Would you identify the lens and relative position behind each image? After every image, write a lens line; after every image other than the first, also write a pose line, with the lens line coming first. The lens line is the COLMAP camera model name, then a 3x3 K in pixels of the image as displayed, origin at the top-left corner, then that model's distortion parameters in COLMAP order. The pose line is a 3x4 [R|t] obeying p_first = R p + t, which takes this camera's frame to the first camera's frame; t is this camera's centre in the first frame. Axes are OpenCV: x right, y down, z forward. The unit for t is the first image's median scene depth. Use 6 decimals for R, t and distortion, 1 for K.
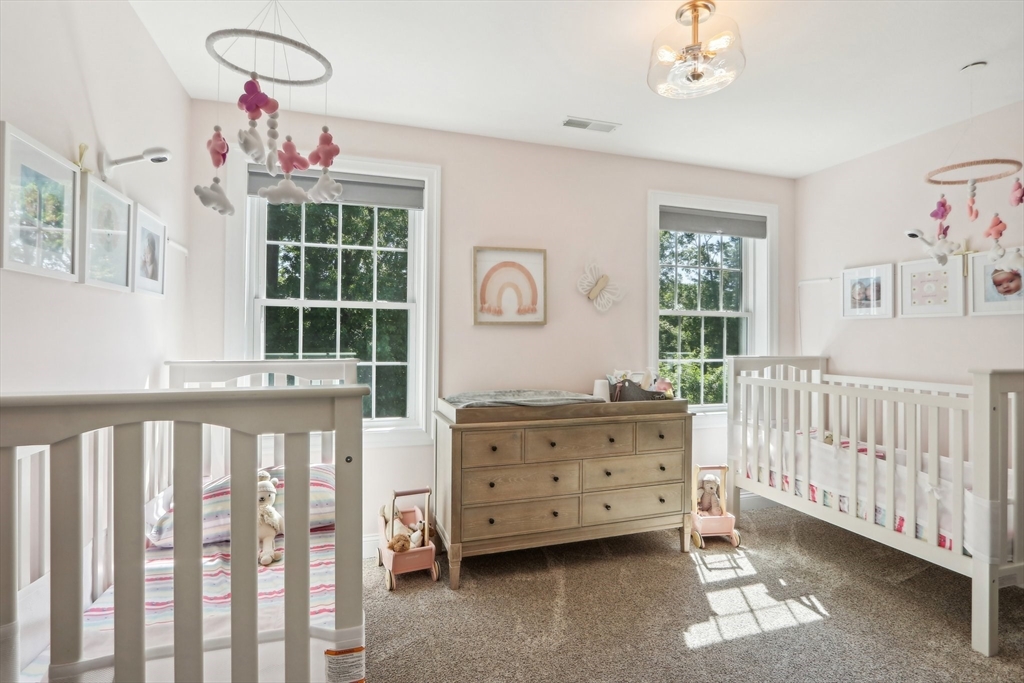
lens RADIAL K [[497.6, 0, 512.7], [0, 497.6, 335.2], [0, 0, 1]] dist [-0.017804, 0.003166]
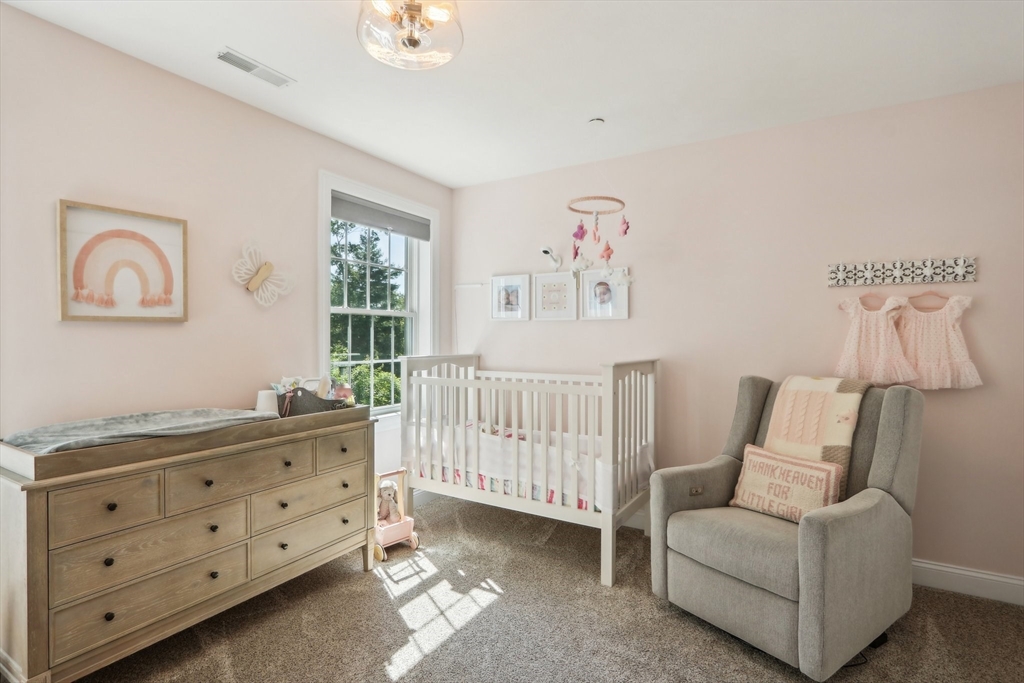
lens RADIAL K [[497.6, 0, 504.6], [0, 497.6, 341.0], [0, 0, 1]] dist [-0.017804, 0.003166]
pose [[0.765175, -0.008978, 0.643759, -0.048885], [0.000110, 0.999905, 0.013814, -0.002713], [-0.643822, -0.010499, 0.765103, 0.137482]]
